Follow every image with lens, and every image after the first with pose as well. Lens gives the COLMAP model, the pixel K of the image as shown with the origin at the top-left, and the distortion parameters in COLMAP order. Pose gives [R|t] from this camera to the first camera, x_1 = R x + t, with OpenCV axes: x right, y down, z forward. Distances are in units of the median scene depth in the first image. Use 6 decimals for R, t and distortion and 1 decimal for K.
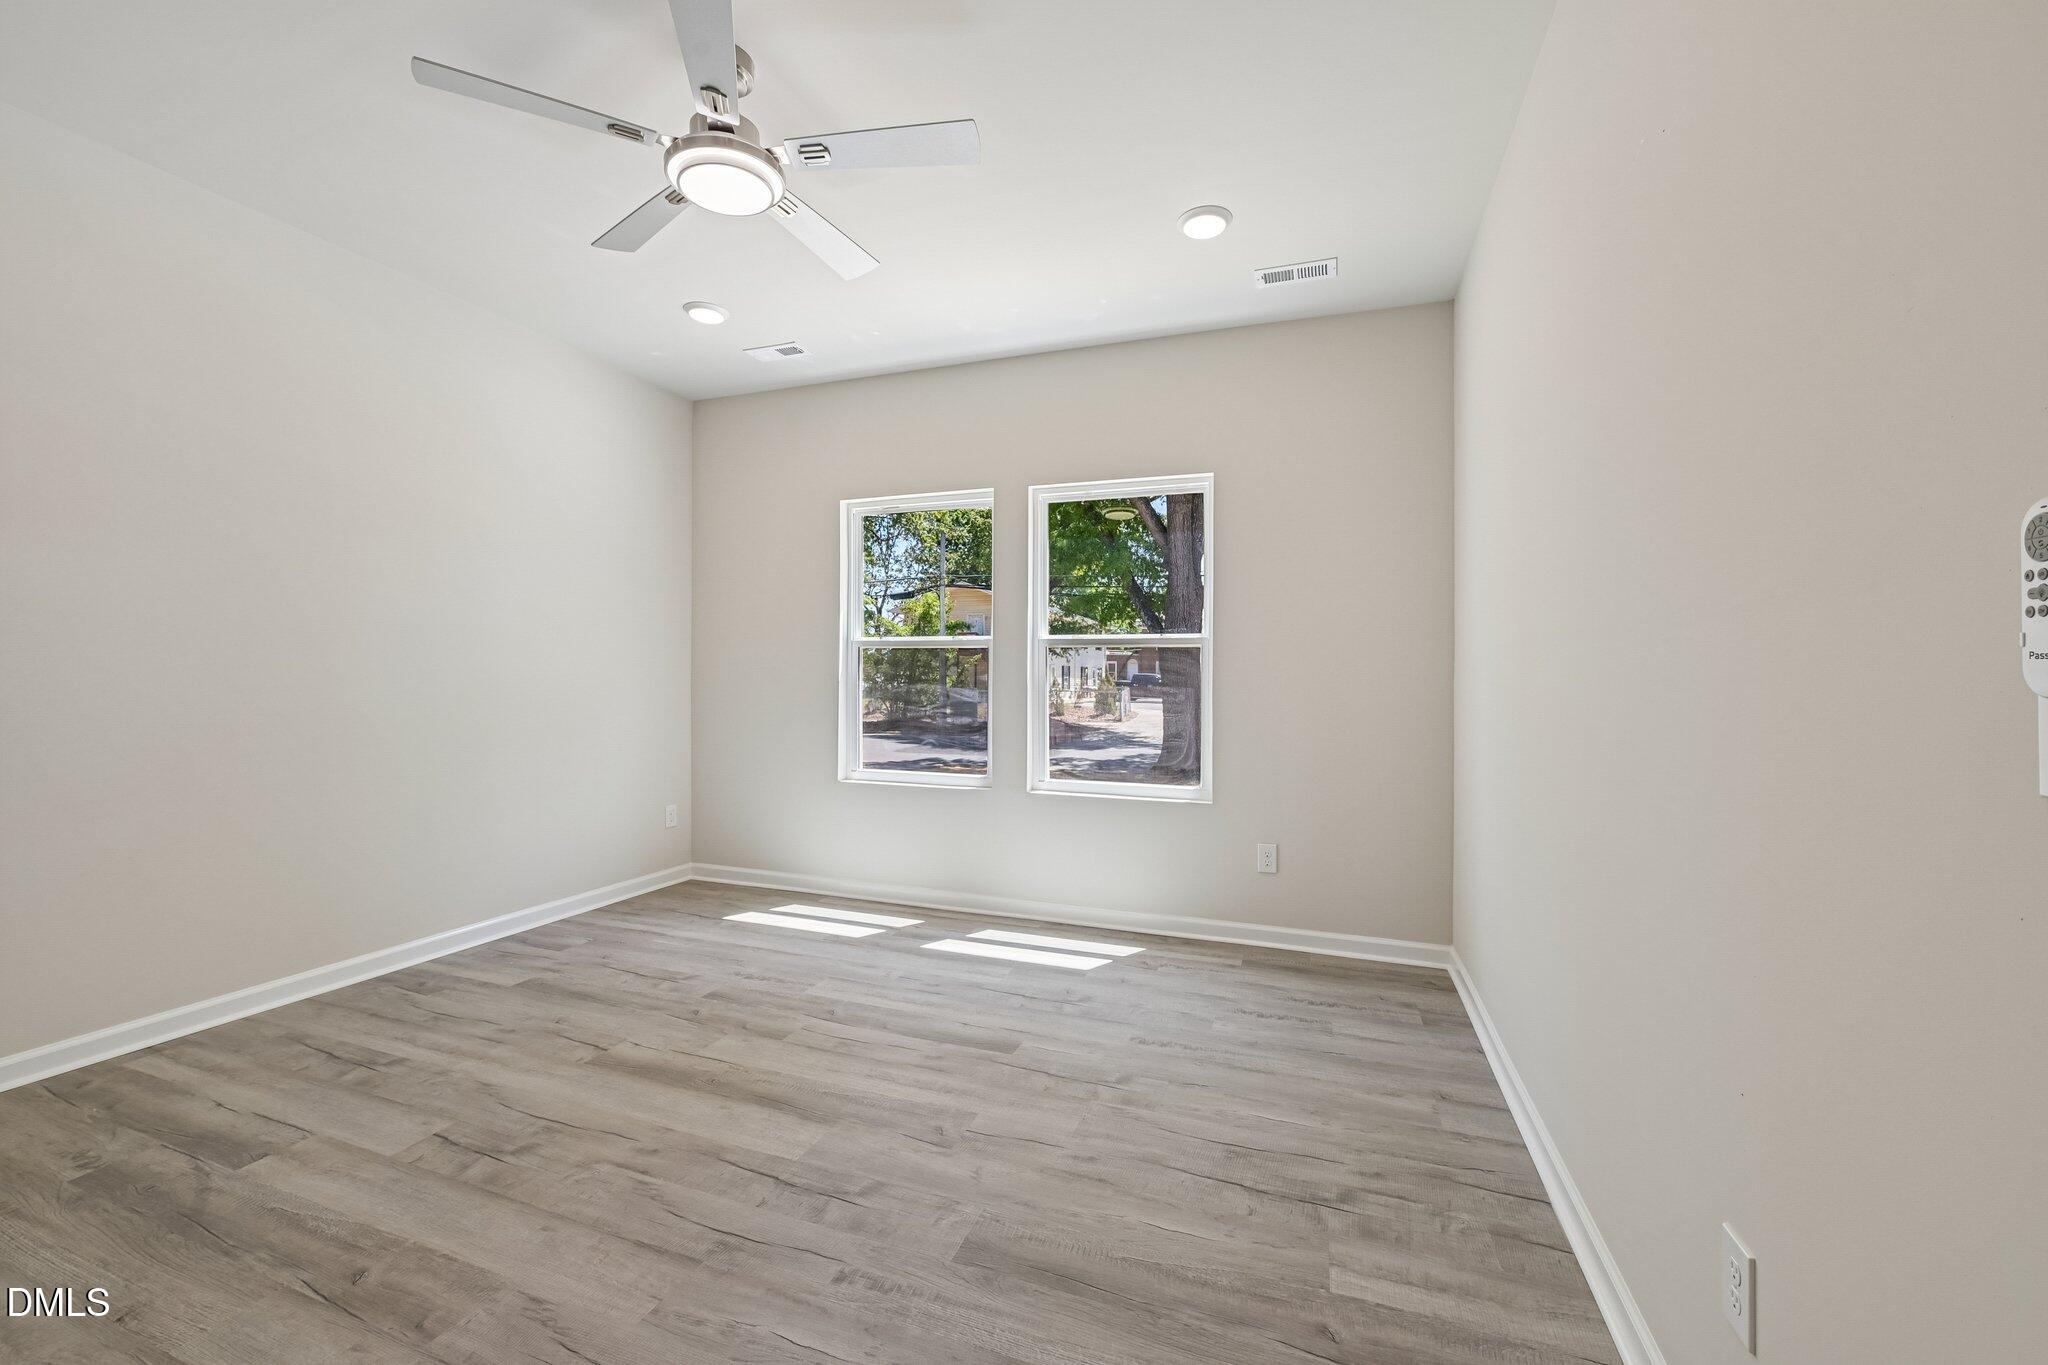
lens RADIAL K [[845.1, 0, 1024.0], [0, 845.1, 682.5], [0, 0, 1]] dist [-0.000230, -0.008864]
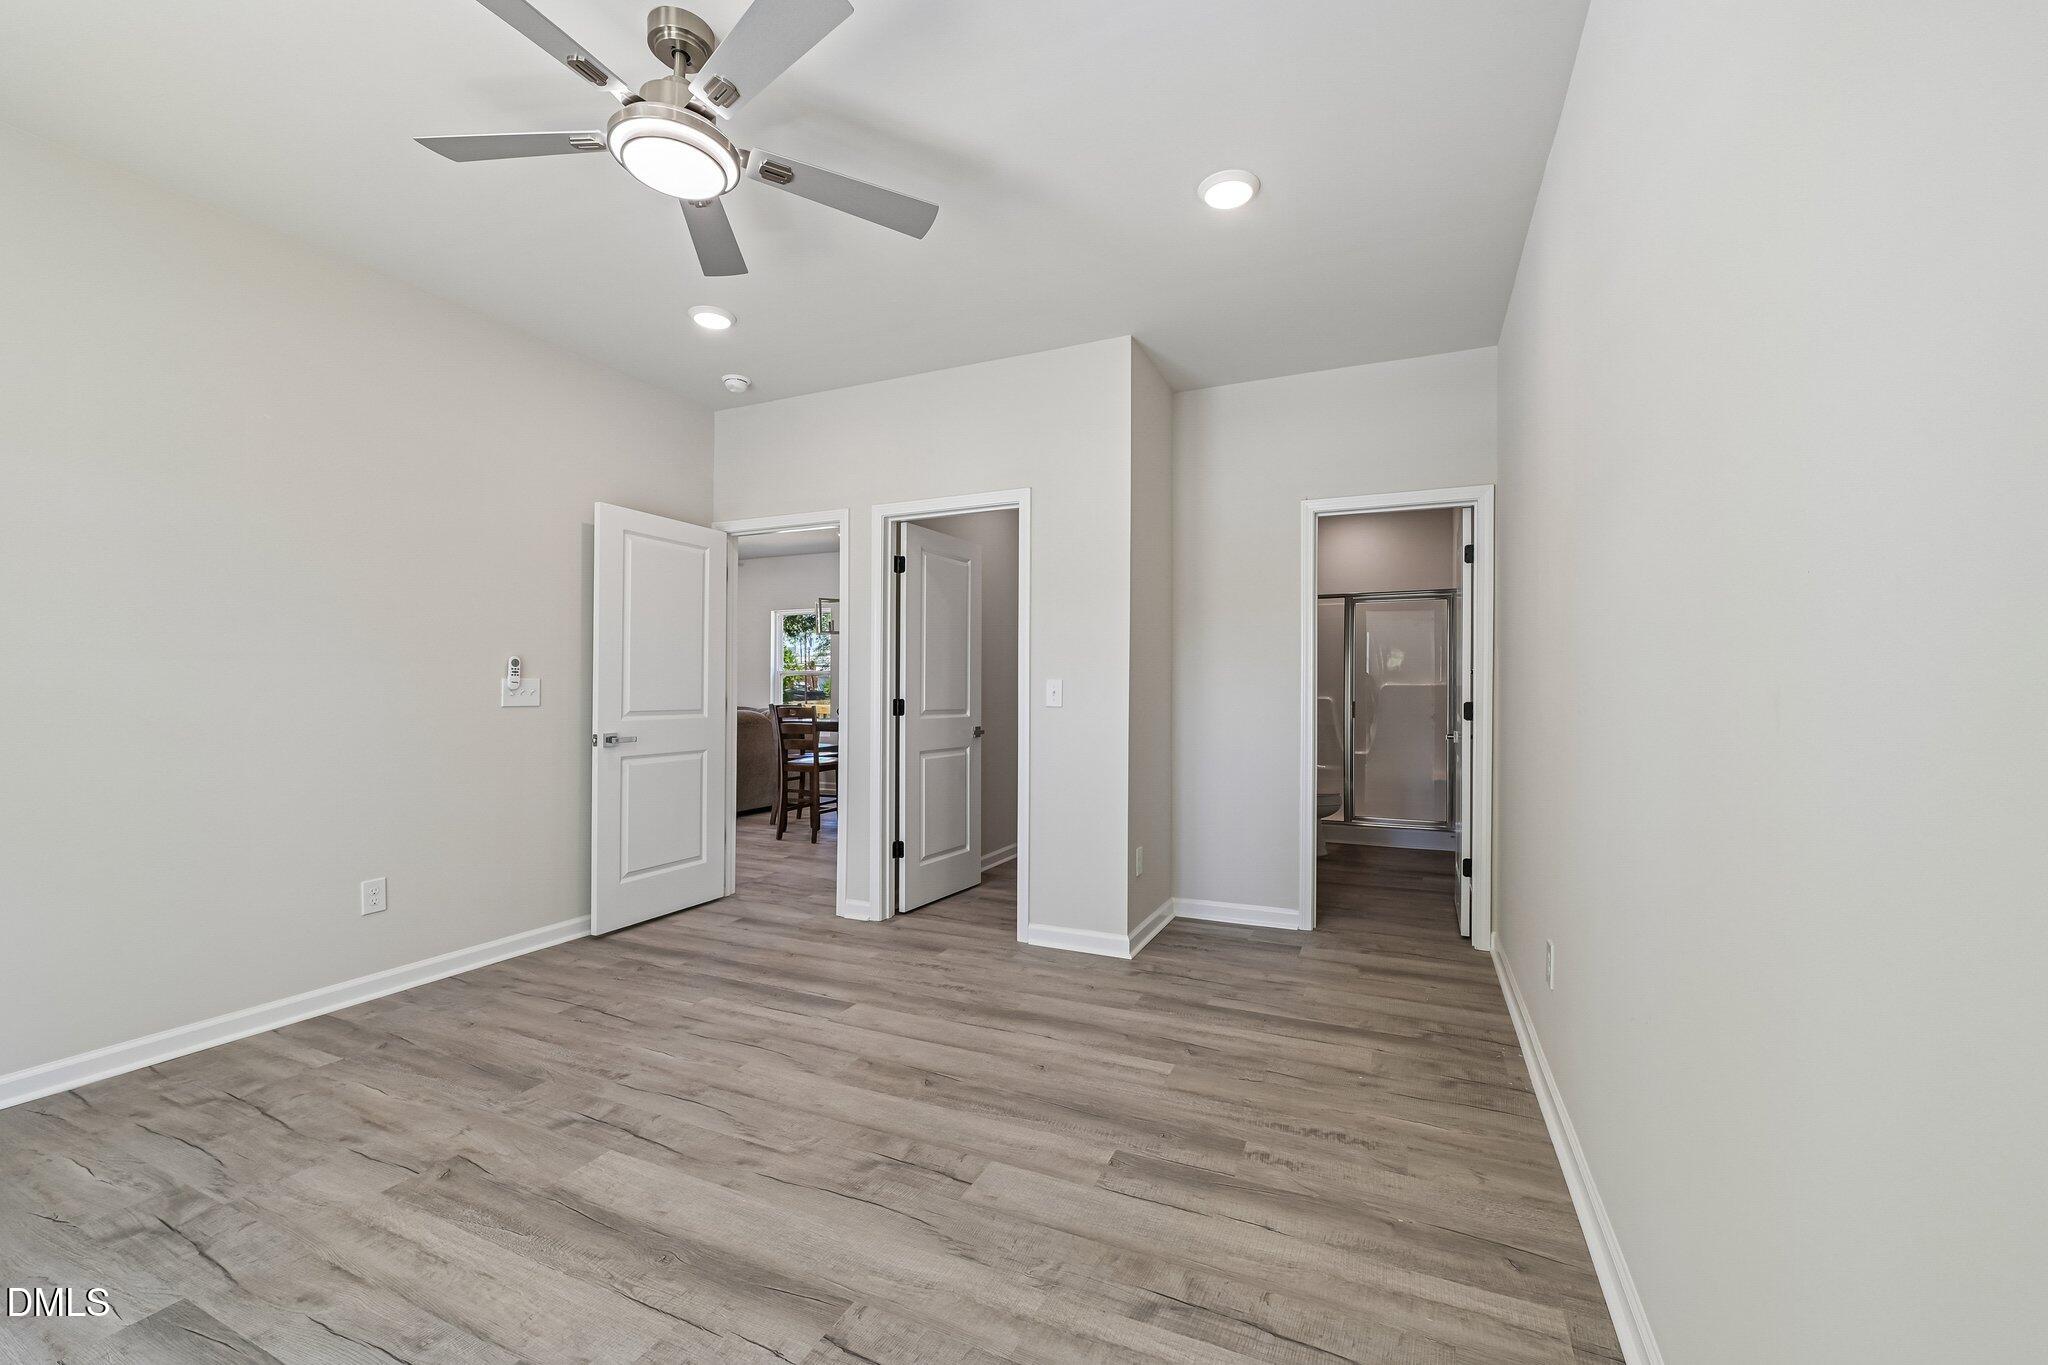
lens RADIAL K [[830.0, 0, 1035.7], [0, 830.0, 686.4], [0, 0, 1]] dist [-0.000012, -0.003714]
pose [[-0.998136, -0.013584, 0.059499, -0.770199], [-0.013584, 0.999908, 0.000401, -0.021633], [-0.059499, -0.000408, -0.998228, 1.804040]]
